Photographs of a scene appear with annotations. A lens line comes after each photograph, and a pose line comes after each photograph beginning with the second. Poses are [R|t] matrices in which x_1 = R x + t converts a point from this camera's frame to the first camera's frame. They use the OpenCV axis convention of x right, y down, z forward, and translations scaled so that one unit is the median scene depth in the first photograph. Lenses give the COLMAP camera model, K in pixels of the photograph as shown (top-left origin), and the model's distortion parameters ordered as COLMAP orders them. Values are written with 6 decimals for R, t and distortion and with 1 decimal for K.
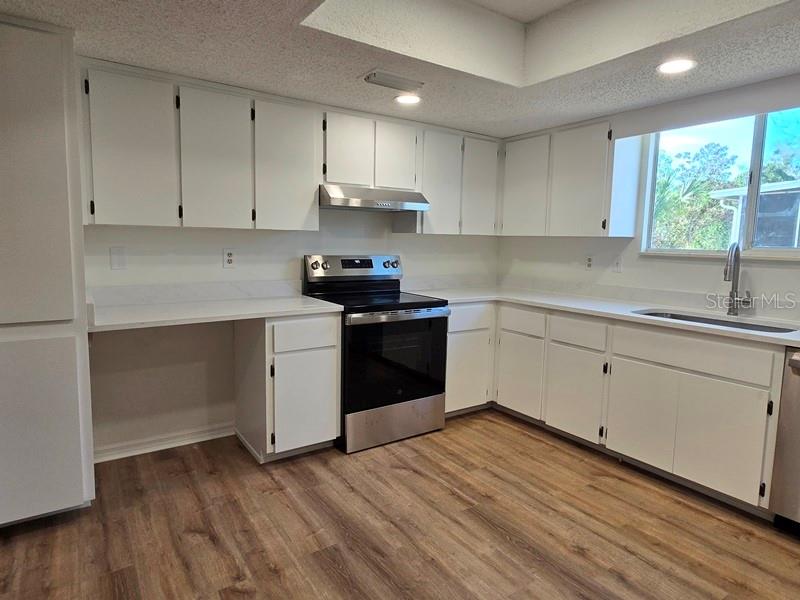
lens RADIAL K [[478.8, 0, 396.7], [0, 478.8, 298.2], [0, 0, 1]] dist [-0.004173, 0.000626]
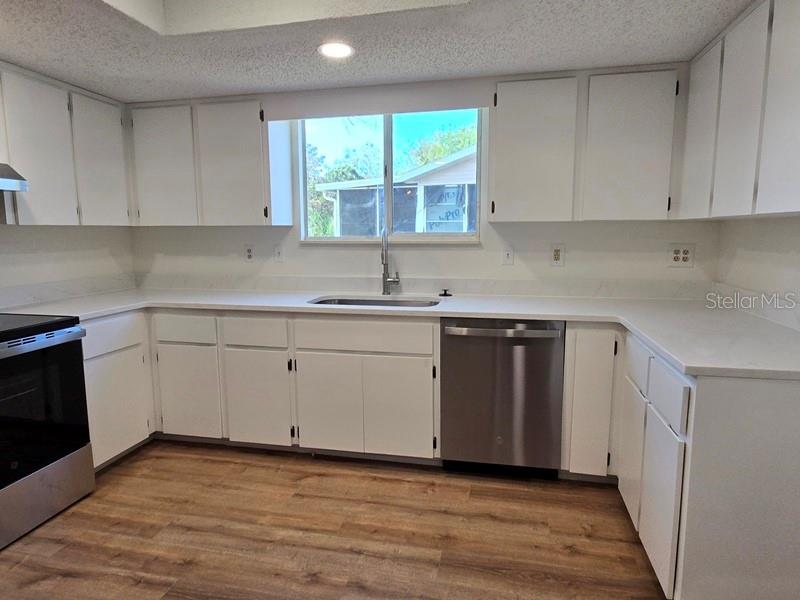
lens RADIAL K [[478.8, 0, 399.3], [0, 478.8, 294.9], [0, 0, 1]] dist [-0.004173, 0.000626]
pose [[0.721508, -0.111967, 0.683293, -0.036668], [0.101543, 0.993280, 0.055540, -0.021405], [-0.684919, 0.029311, 0.728029, 0.161539]]
